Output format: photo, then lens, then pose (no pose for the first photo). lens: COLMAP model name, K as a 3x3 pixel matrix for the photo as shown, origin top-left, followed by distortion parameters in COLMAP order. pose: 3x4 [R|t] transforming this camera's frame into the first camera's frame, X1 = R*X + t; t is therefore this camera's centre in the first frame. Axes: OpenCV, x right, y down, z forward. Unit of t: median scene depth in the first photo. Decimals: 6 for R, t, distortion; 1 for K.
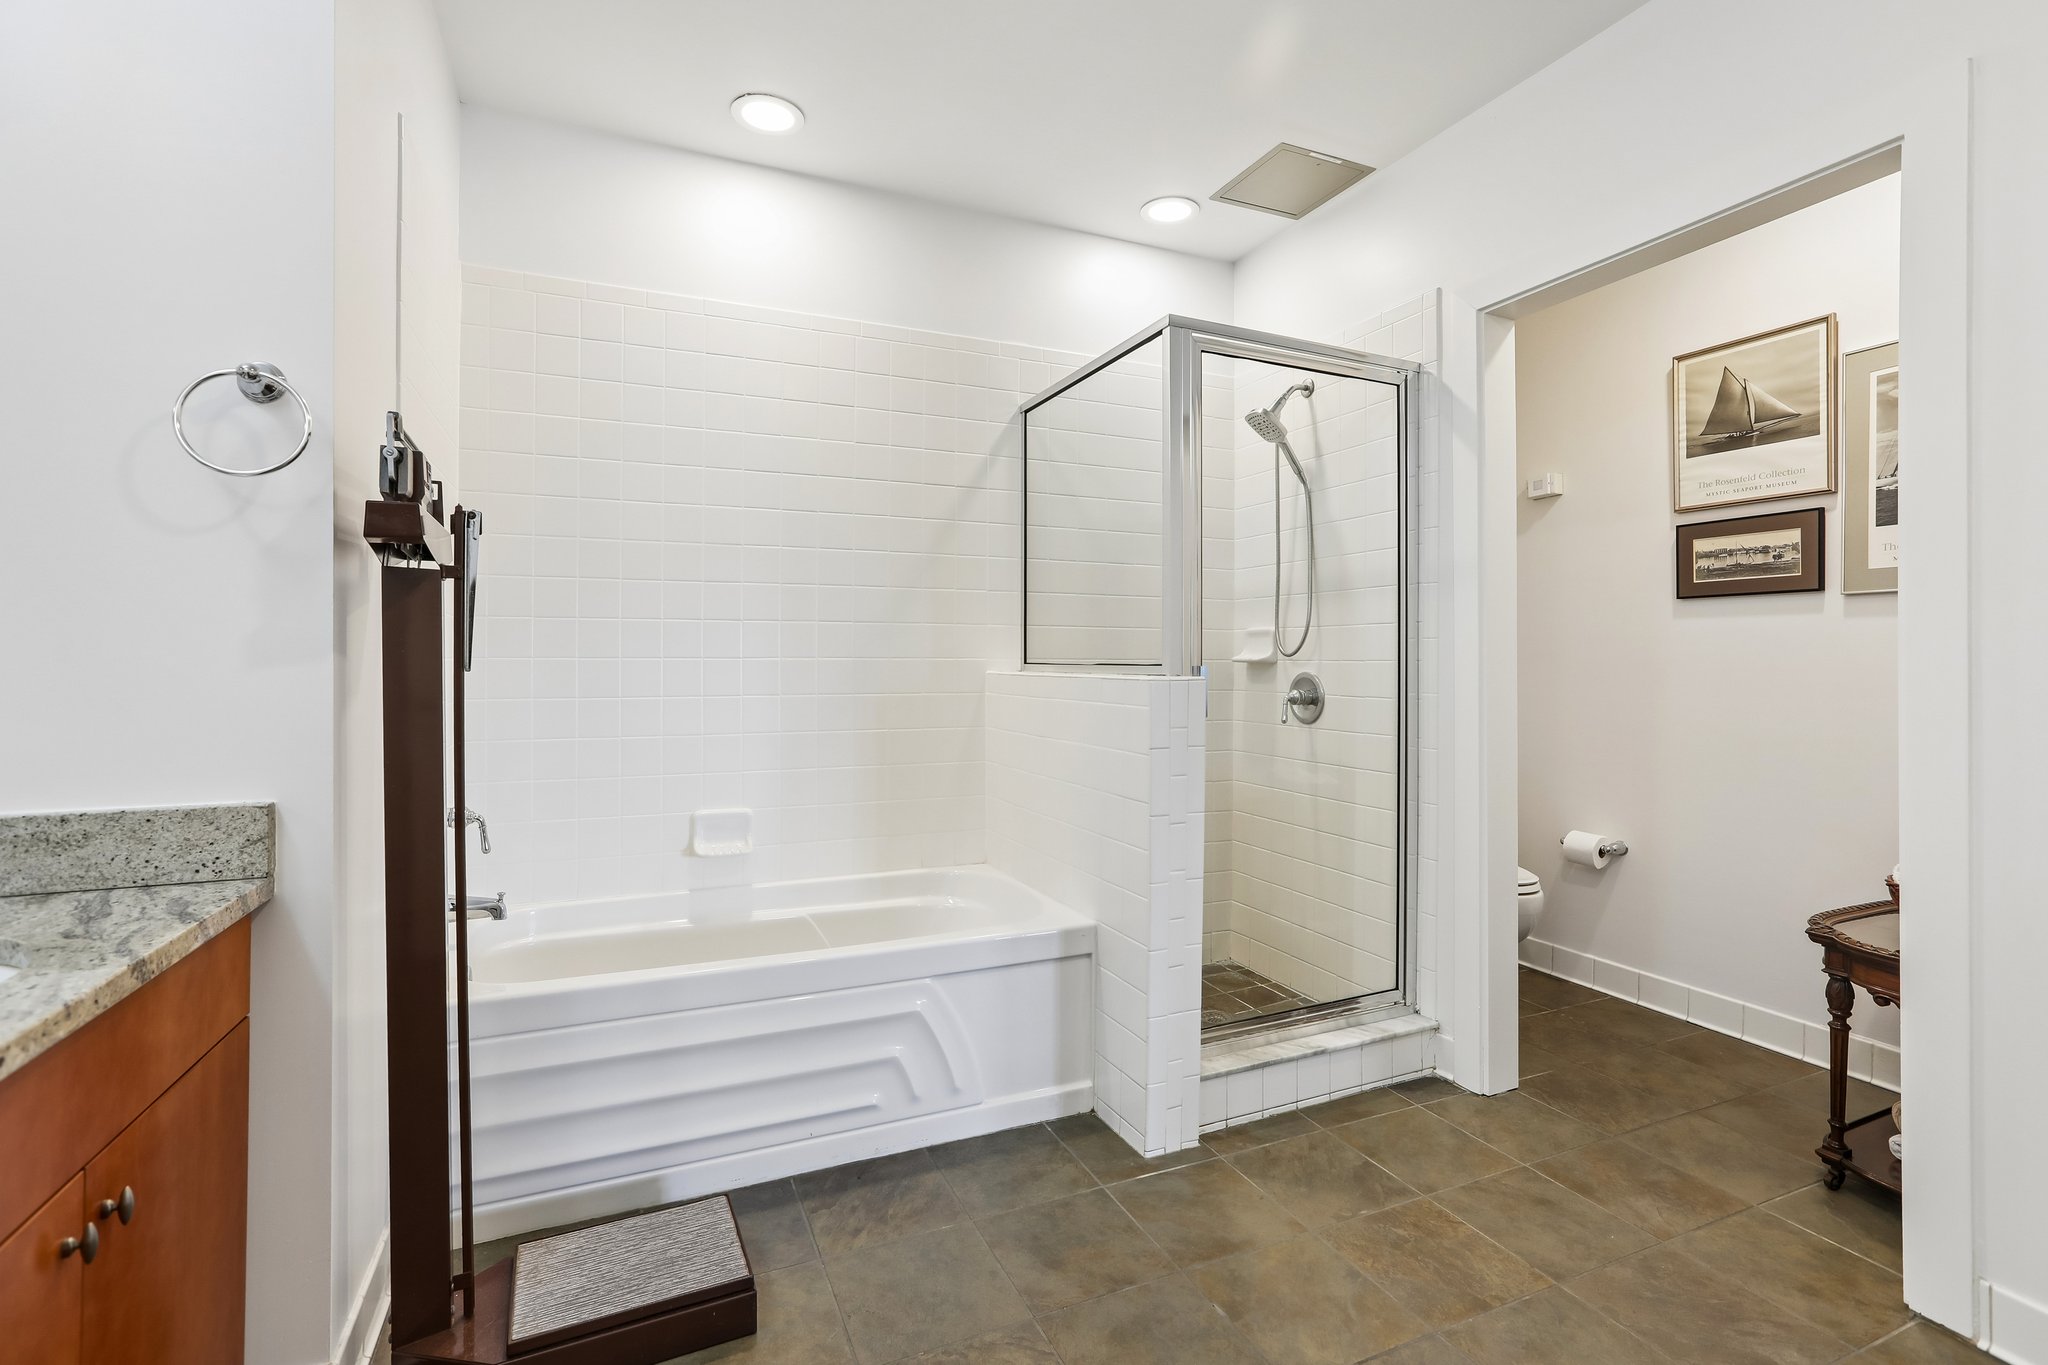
lens RADIAL K [[939.9, 0, 1021.9], [0, 939.9, 662.4], [0, 0, 1]] dist [-0.018602, 0.004871]
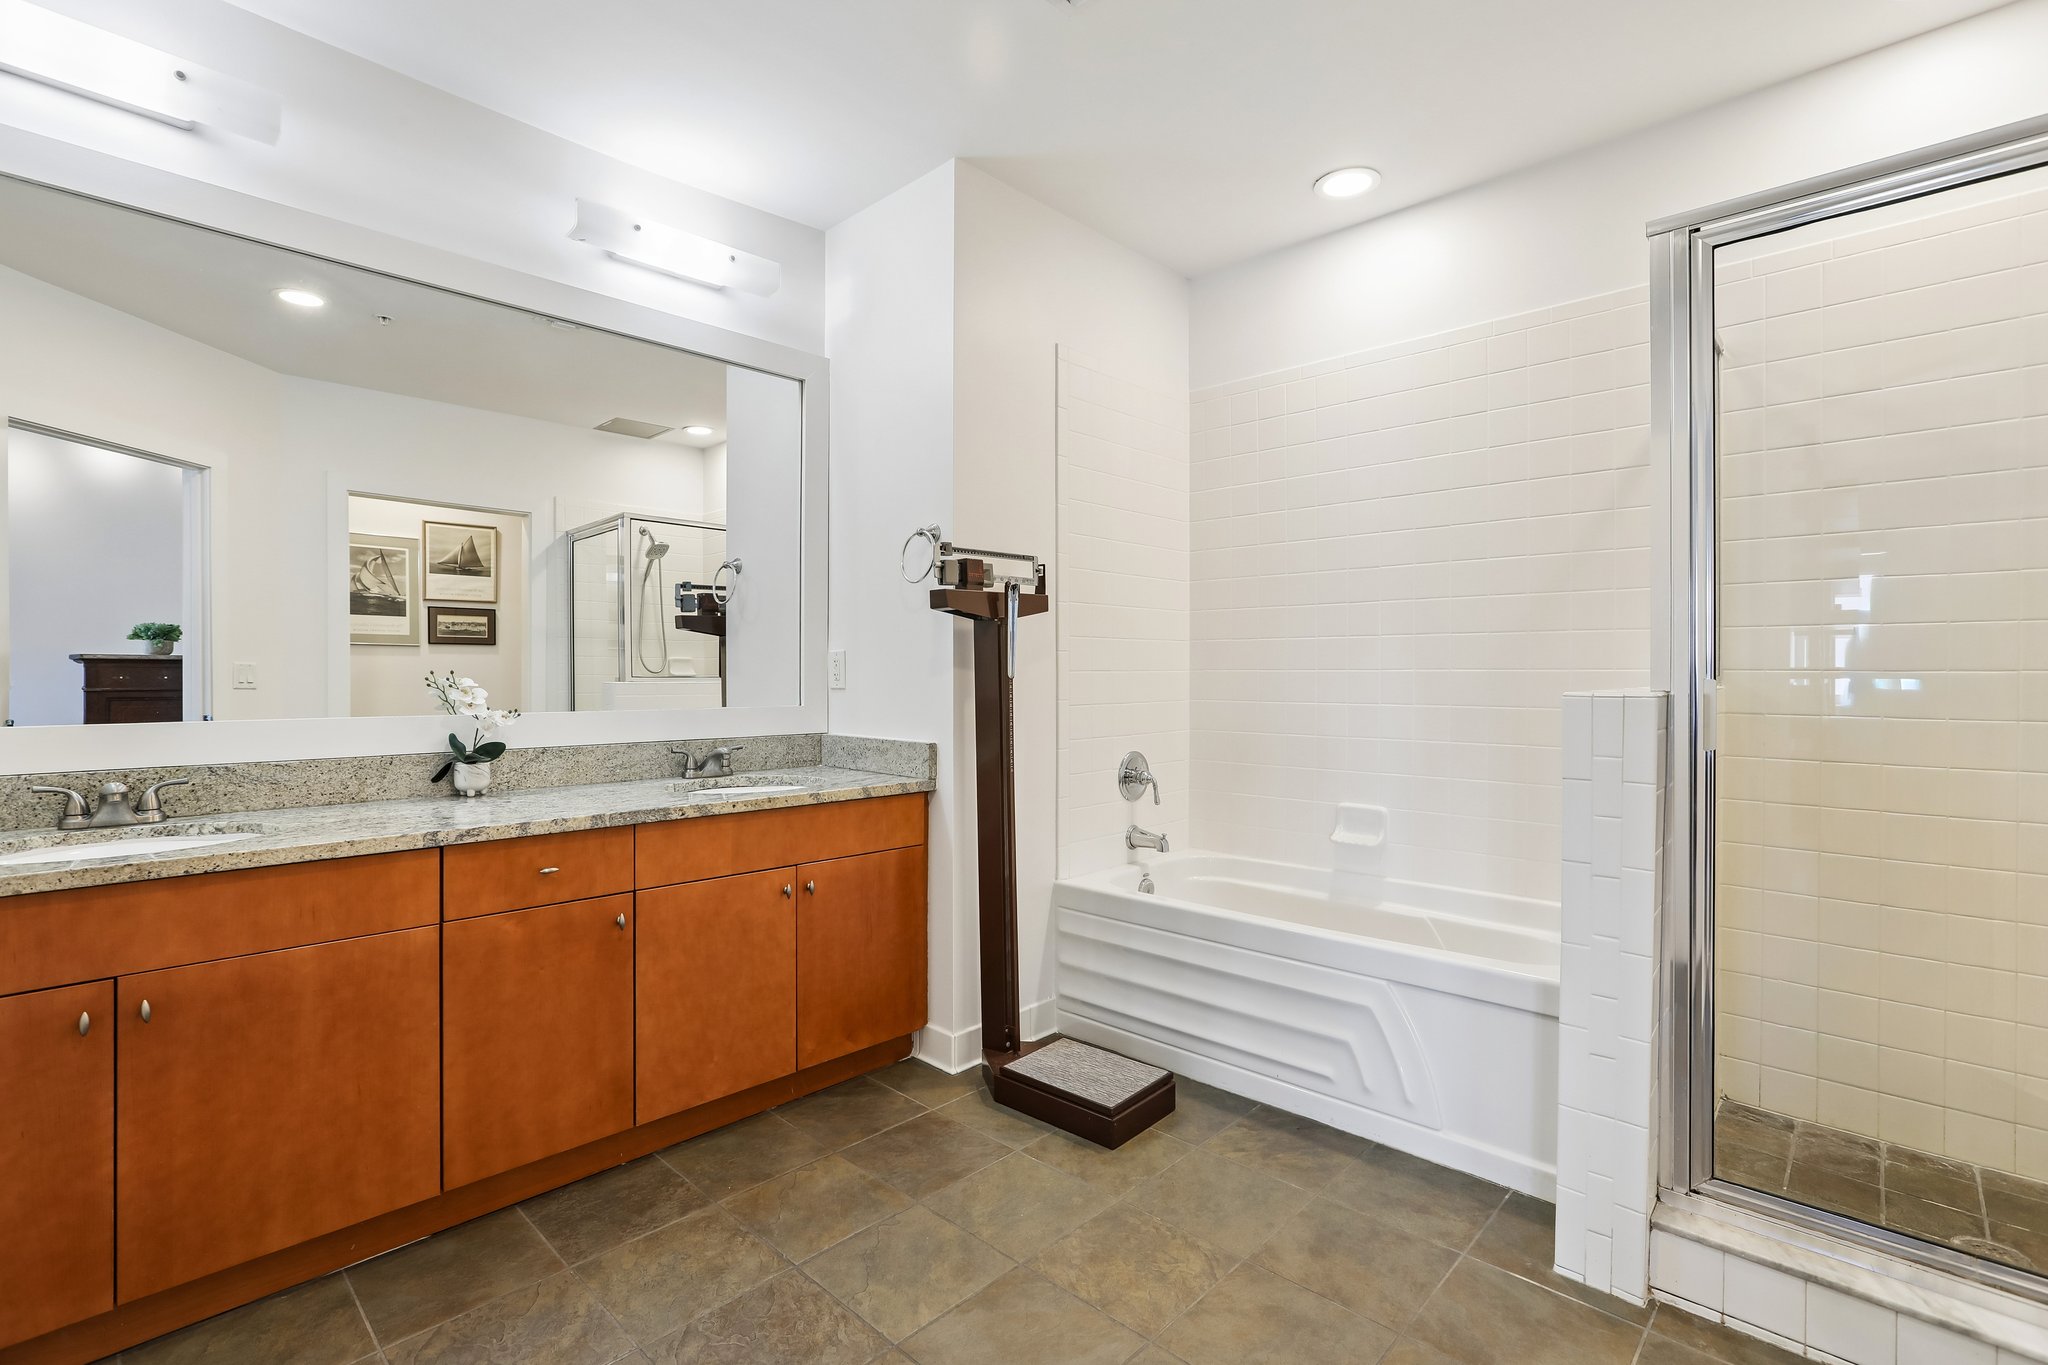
lens RADIAL K [[939.9, 0, 1014.7], [0, 939.9, 678.0], [0, 0, 1]] dist [-0.018602, 0.004871]
pose [[0.377410, 0.007807, -0.926013, 0.720603], [-0.001841, 0.999969, 0.007680, -0.003404], [0.926045, -0.001194, 0.377412, 0.246236]]
